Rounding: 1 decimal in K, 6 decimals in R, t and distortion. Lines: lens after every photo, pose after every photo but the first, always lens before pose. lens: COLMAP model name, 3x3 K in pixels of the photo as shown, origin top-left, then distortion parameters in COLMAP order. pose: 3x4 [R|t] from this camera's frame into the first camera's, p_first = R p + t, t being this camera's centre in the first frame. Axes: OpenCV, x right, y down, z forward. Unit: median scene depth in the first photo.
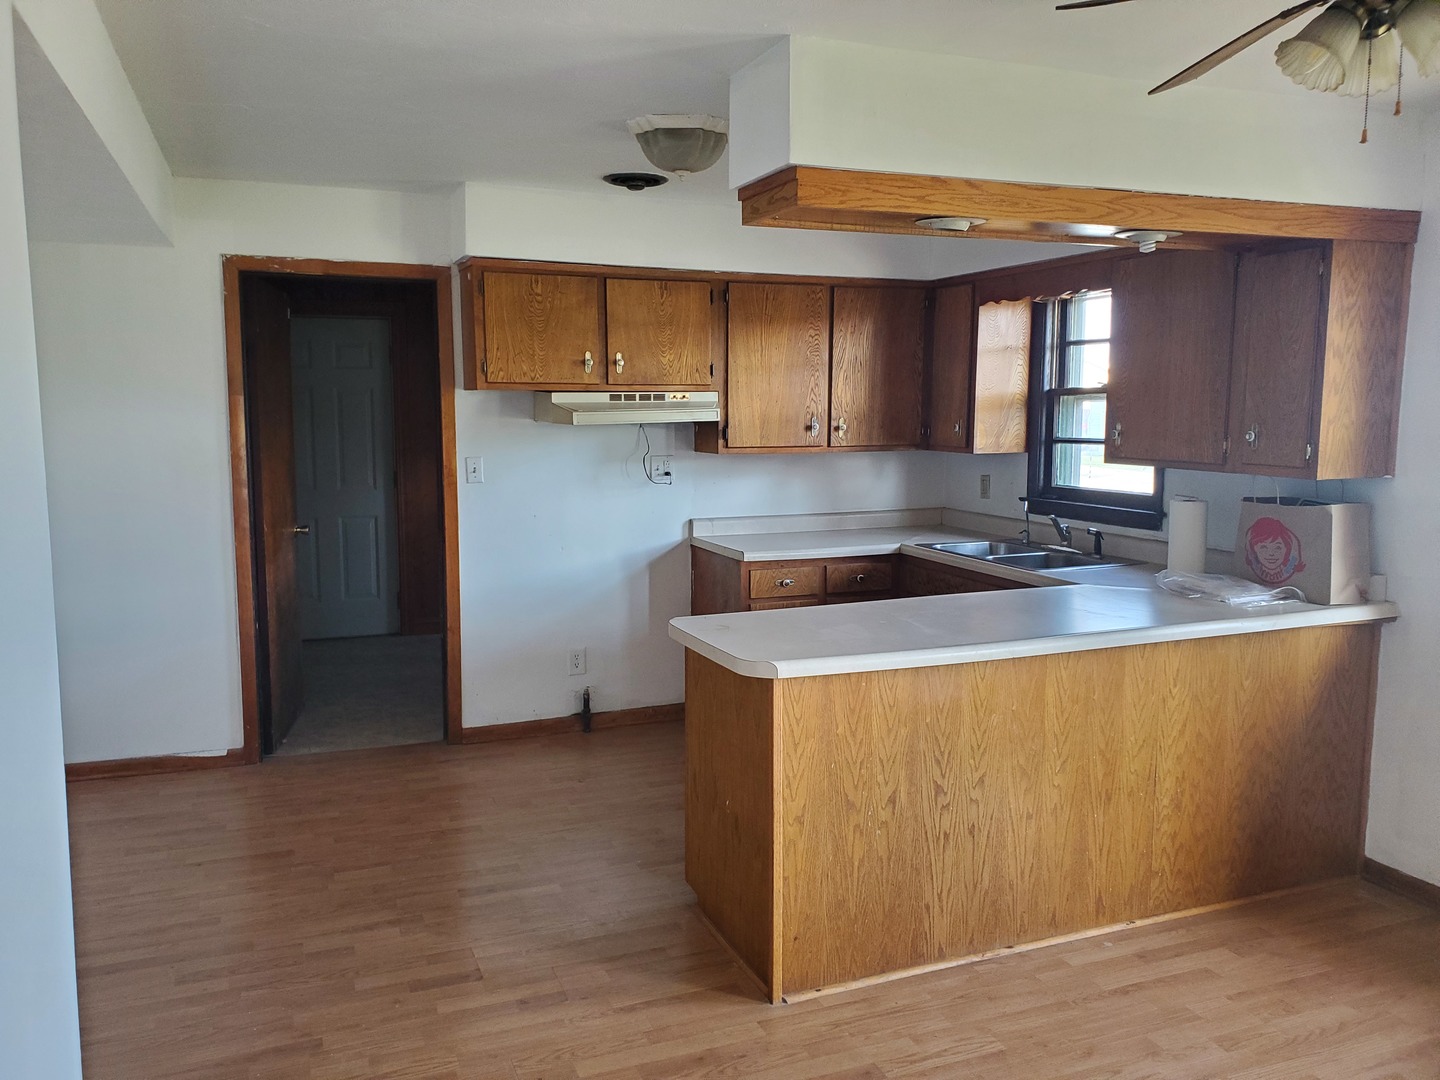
lens RADIAL K [[1105.0, 0, 720.0], [0, 1105.0, 540.0], [0, 0, 1]] dist [0.028795, -0.006679]
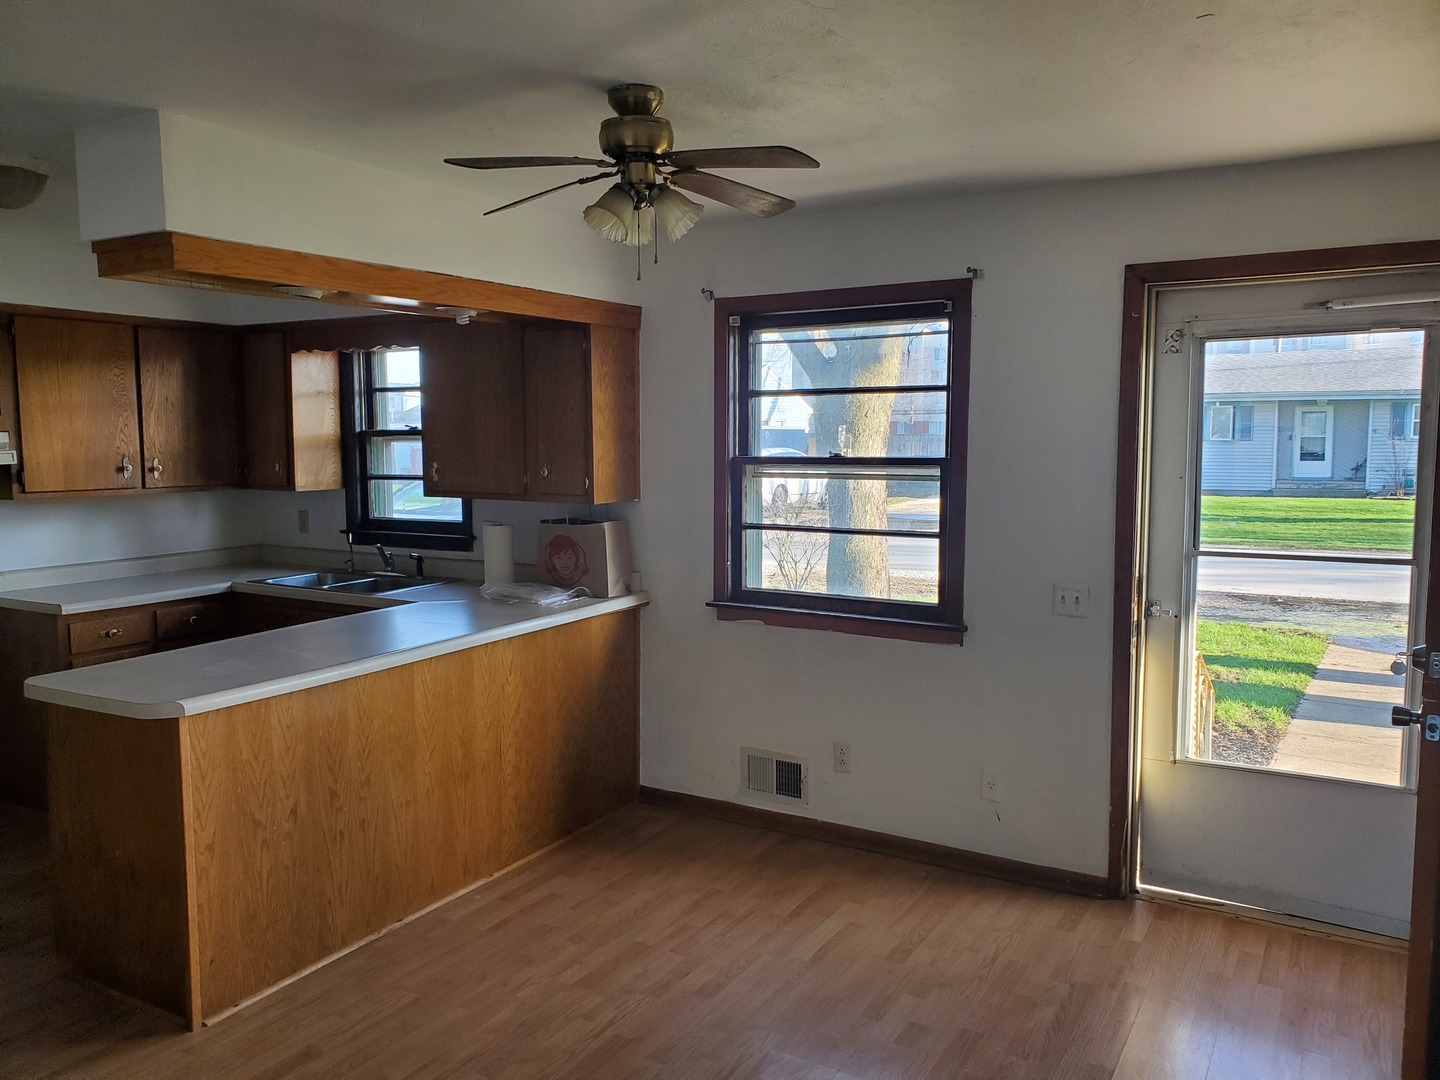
lens RADIAL K [[1105.0, 0, 720.0], [0, 1105.0, 540.0], [0, 0, 1]] dist [0.028795, -0.006679]
pose [[0.788639, -0.061870, 0.611736, -0.142438], [0.077852, 0.996965, 0.000466, -0.000689], [-0.609908, 0.047257, 0.791062, -0.118186]]
